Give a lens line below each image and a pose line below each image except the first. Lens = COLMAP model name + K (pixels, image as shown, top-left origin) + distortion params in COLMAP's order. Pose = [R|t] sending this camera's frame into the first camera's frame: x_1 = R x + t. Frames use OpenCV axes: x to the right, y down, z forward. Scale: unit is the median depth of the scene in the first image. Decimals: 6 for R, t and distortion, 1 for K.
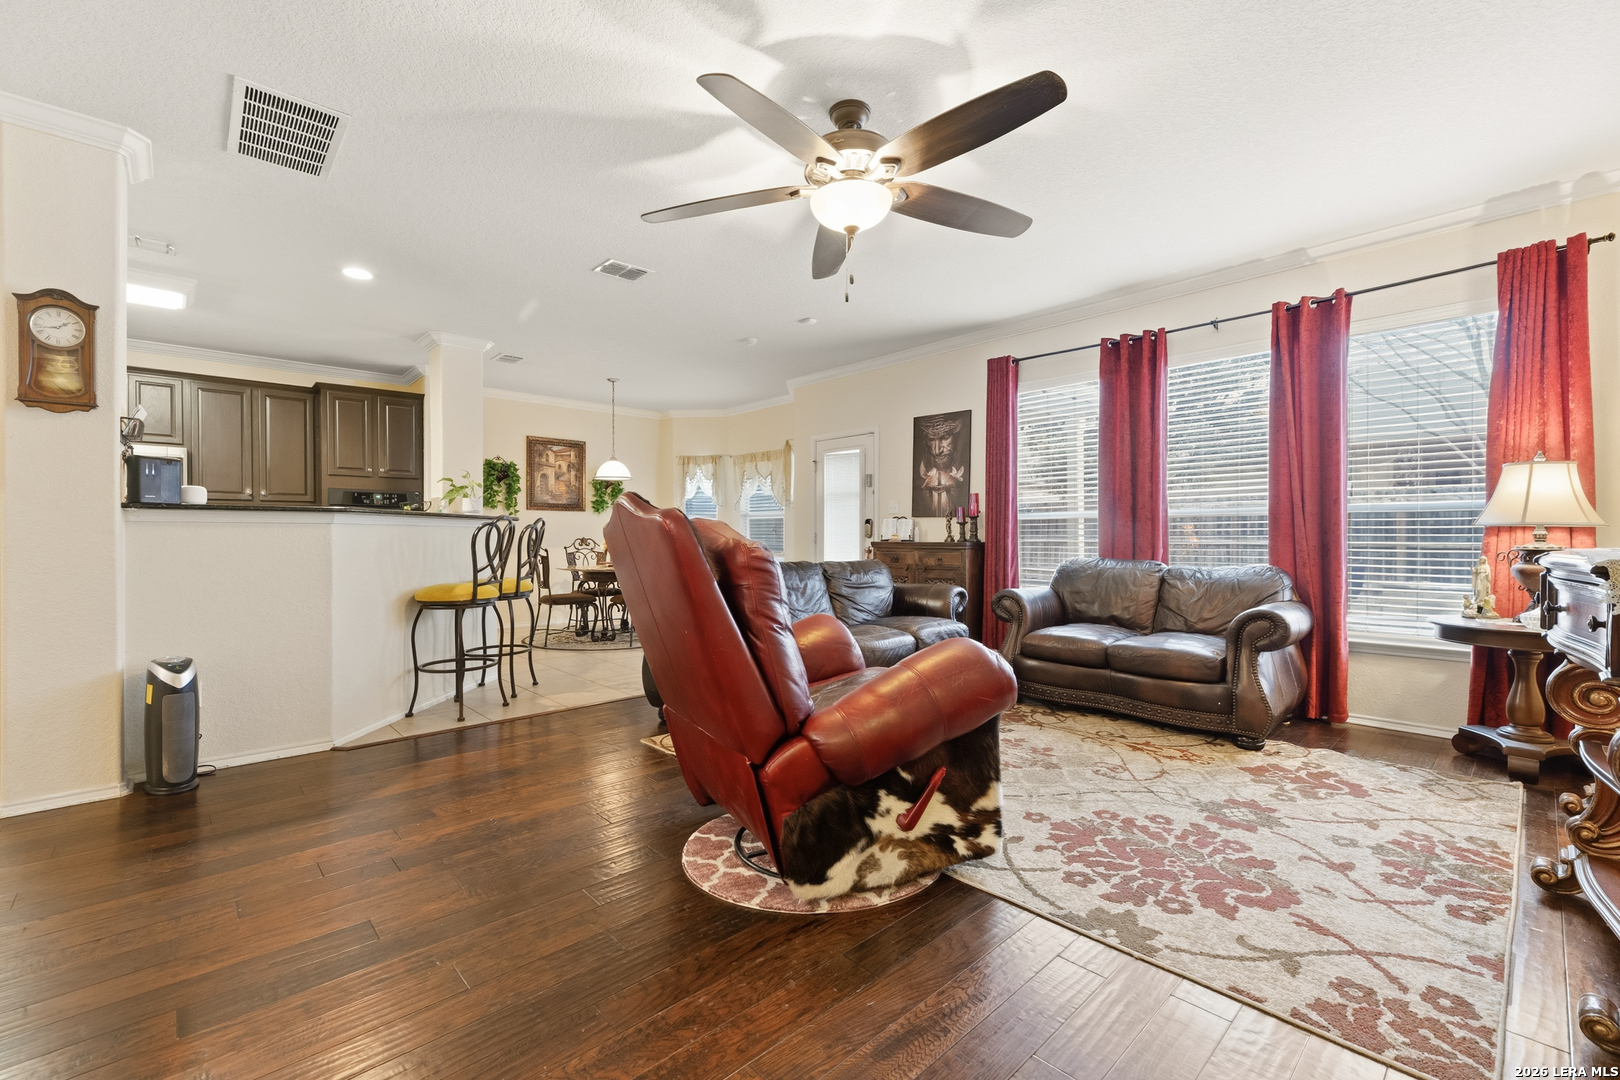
lens RADIAL K [[688.7, 0, 807.8], [0, 688.7, 535.3], [0, 0, 1]] dist [0.003900, -0.001121]
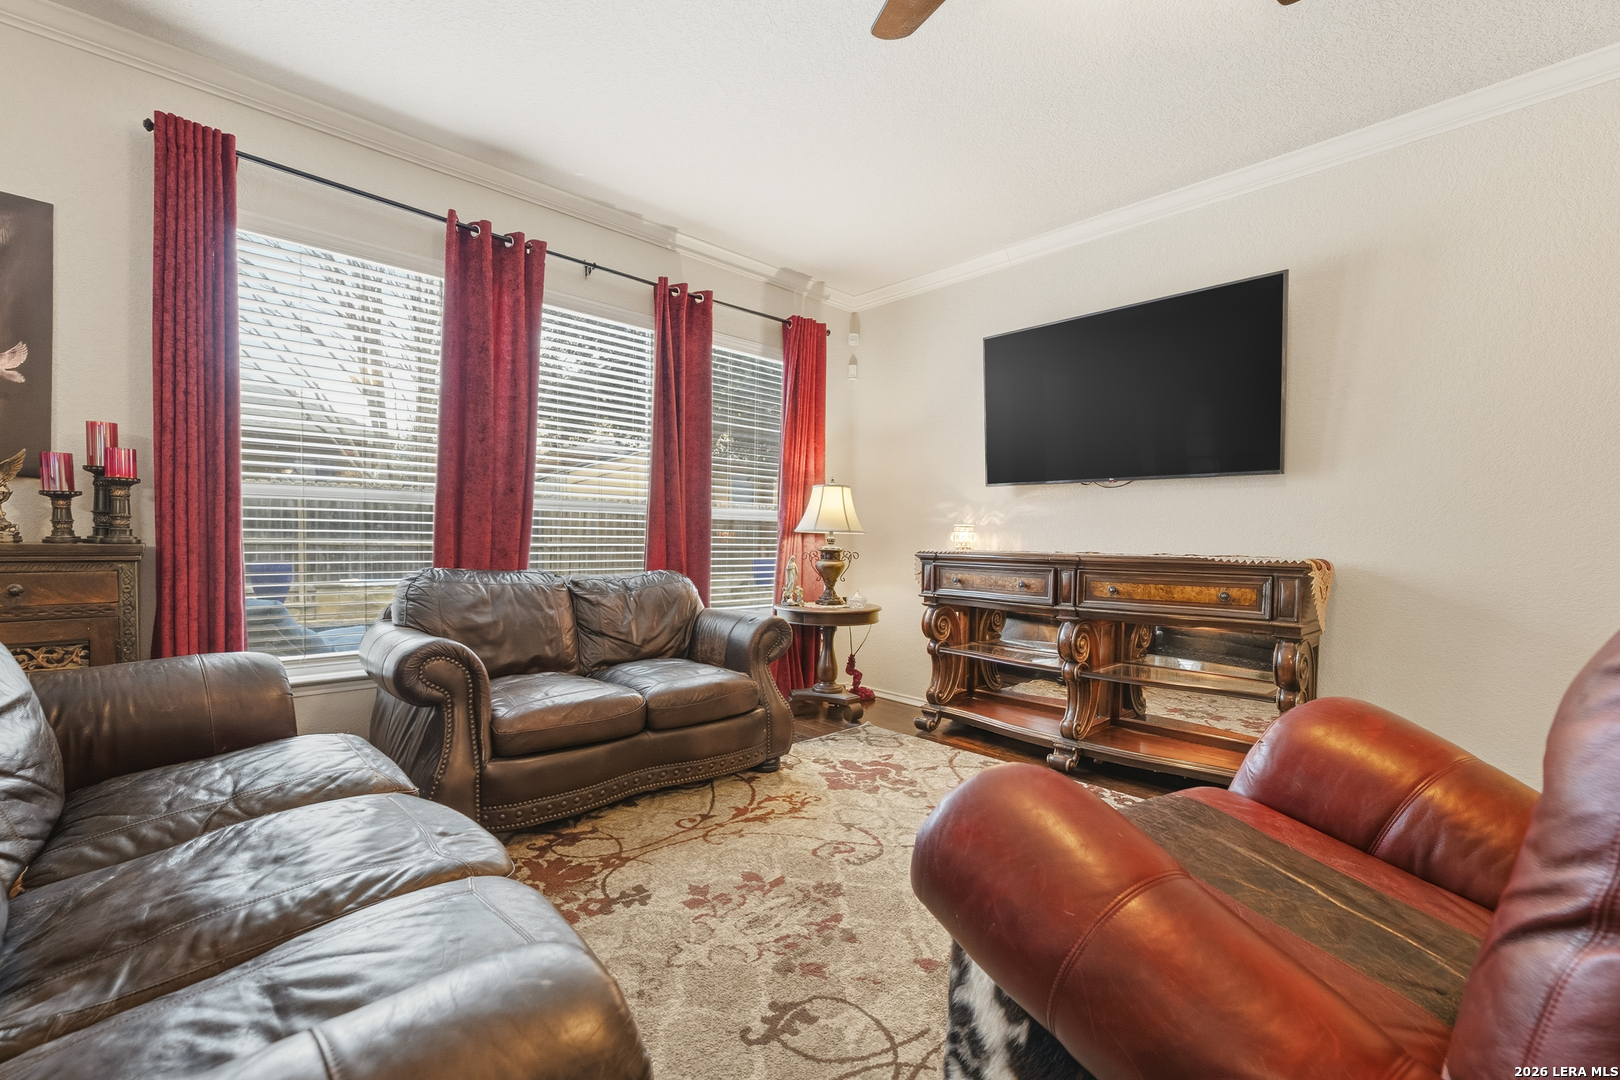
lens RADIAL K [[688.7, 0, 845.6], [0, 688.7, 559.5], [0, 0, 1]] dist [0.003900, -0.001121]
pose [[-0.011627, -0.028469, 0.999527, -0.273237], [-0.016876, 0.999458, 0.028271, 0.000544], [-0.999790, -0.016539, -0.012101, 0.916336]]
